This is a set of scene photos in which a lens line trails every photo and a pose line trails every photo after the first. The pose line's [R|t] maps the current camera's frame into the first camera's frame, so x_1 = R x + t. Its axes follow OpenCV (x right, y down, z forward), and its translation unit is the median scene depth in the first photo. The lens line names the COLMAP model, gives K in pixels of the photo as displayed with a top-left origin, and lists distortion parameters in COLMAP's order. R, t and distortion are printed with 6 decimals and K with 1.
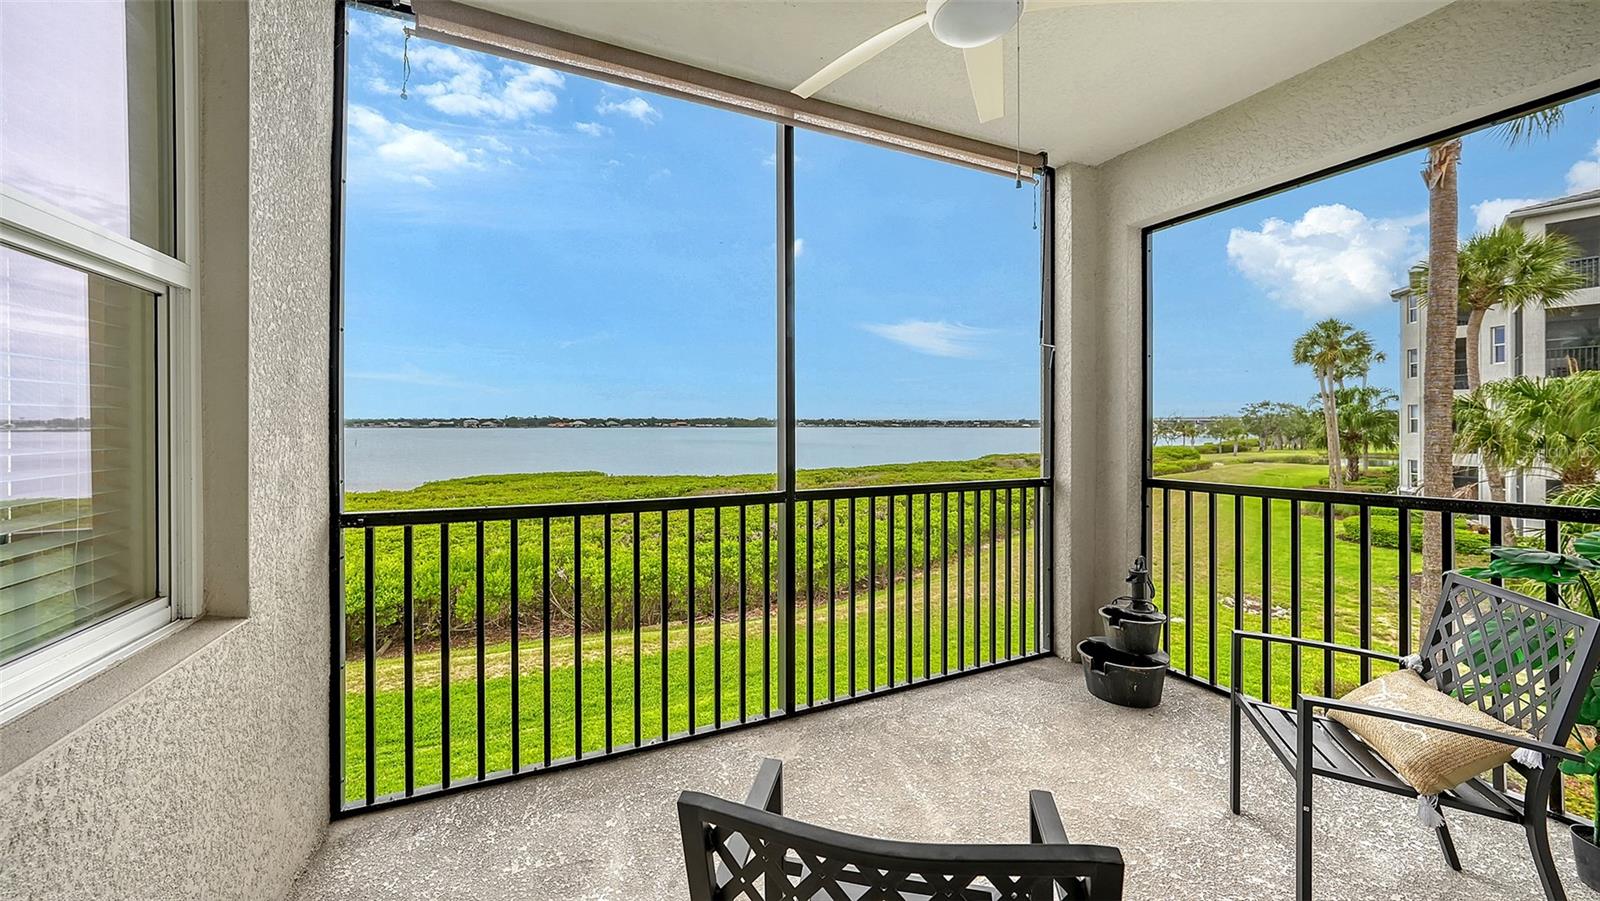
lens RADIAL K [[584.3, 0, 789.5], [0, 584.3, 431.3], [0, 0, 1]] dist [-0.000949, 0.000014]
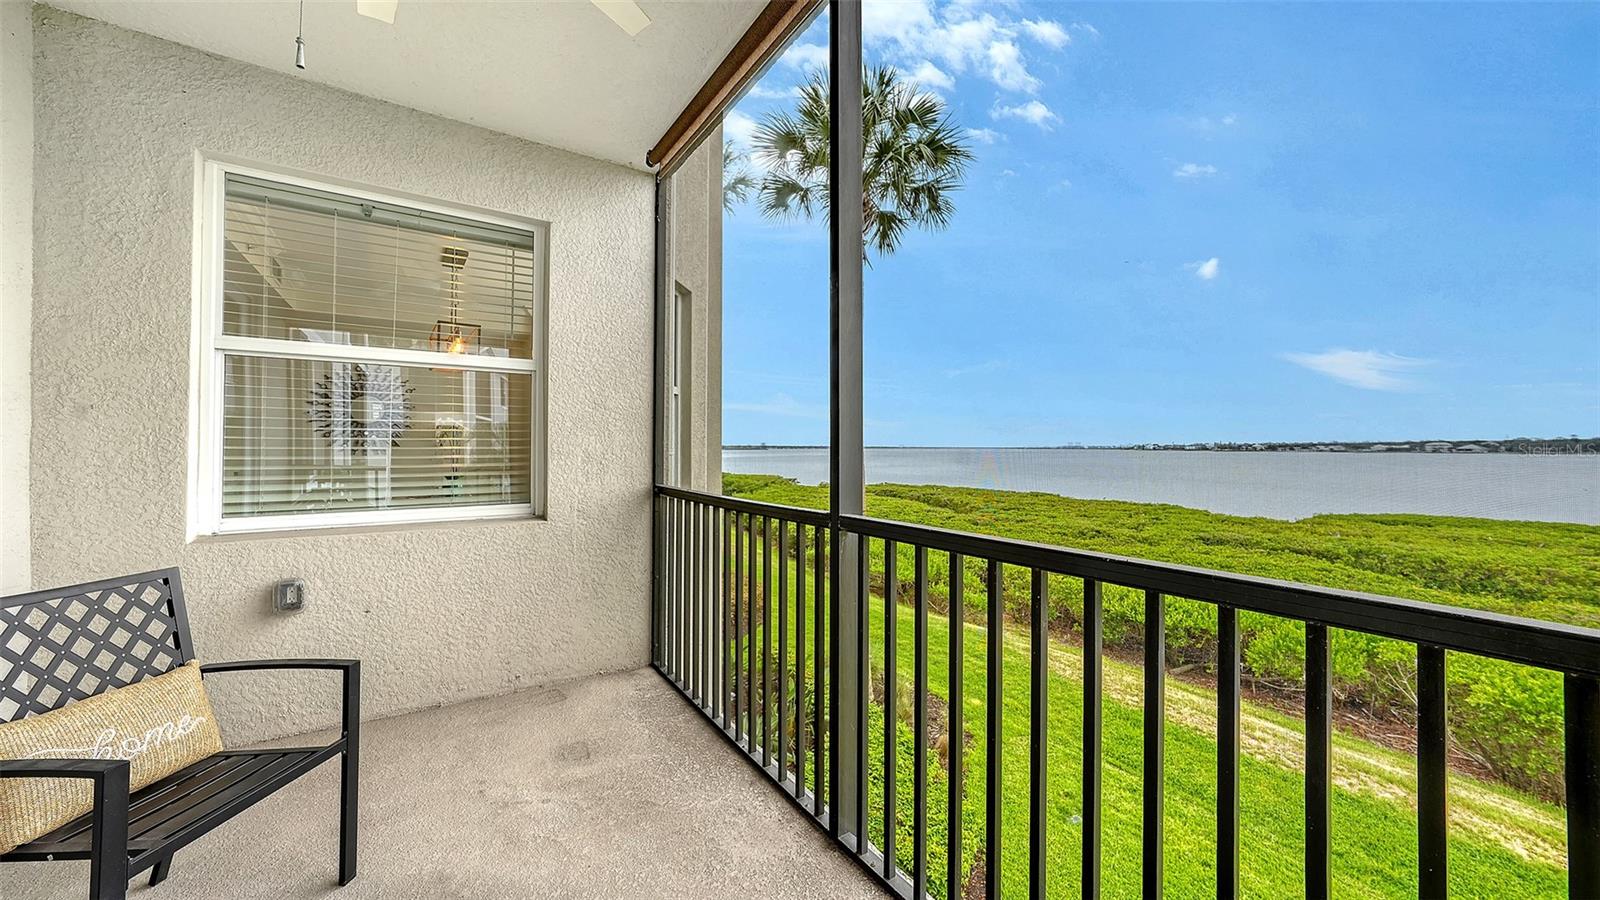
lens RADIAL K [[565.4, 0, 793.5], [0, 565.4, 445.8], [0, 0, 1]] dist [-0.005265, 0.000138]
pose [[0.164357, -0.004571, -0.986390, 0.120332], [-0.014165, 0.999875, -0.006994, 0.004440], [0.986299, 0.015122, 0.164272, 0.150065]]
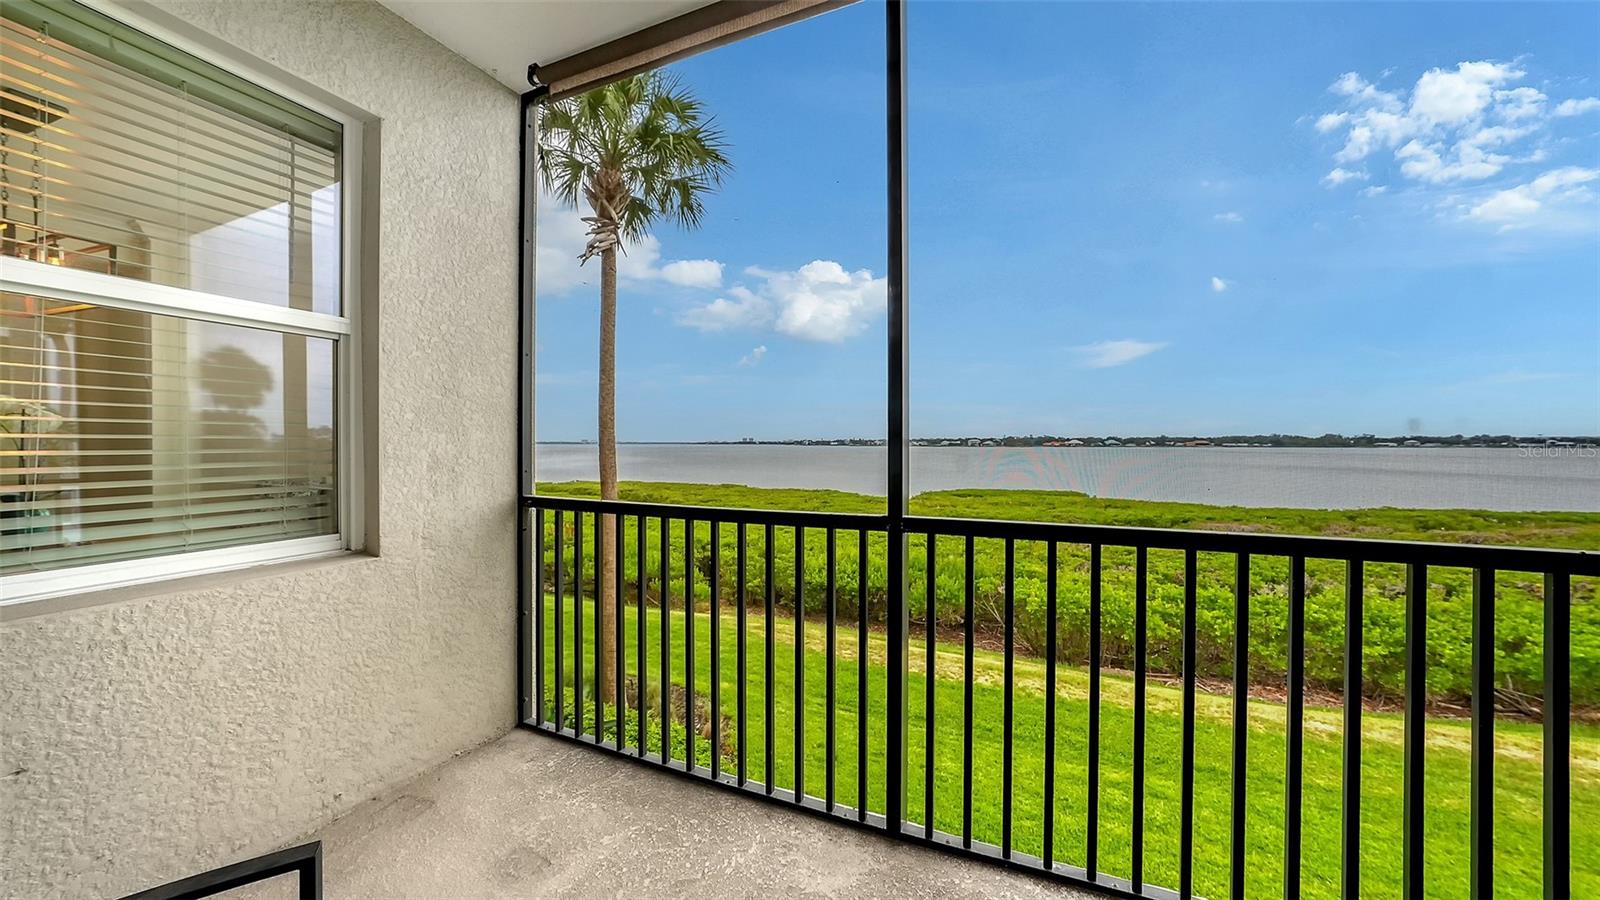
lens RADIAL K [[558.7, 0, 800.0], [0, 558.7, 450.0], [0, 0, 1]] dist [-0.001604, 0.000151]
pose [[0.673240, 0.008412, -0.739377, 0.077317], [-0.009849, 0.999949, 0.002408, 0.003610], [0.739359, 0.005661, 0.673288, 0.081761]]
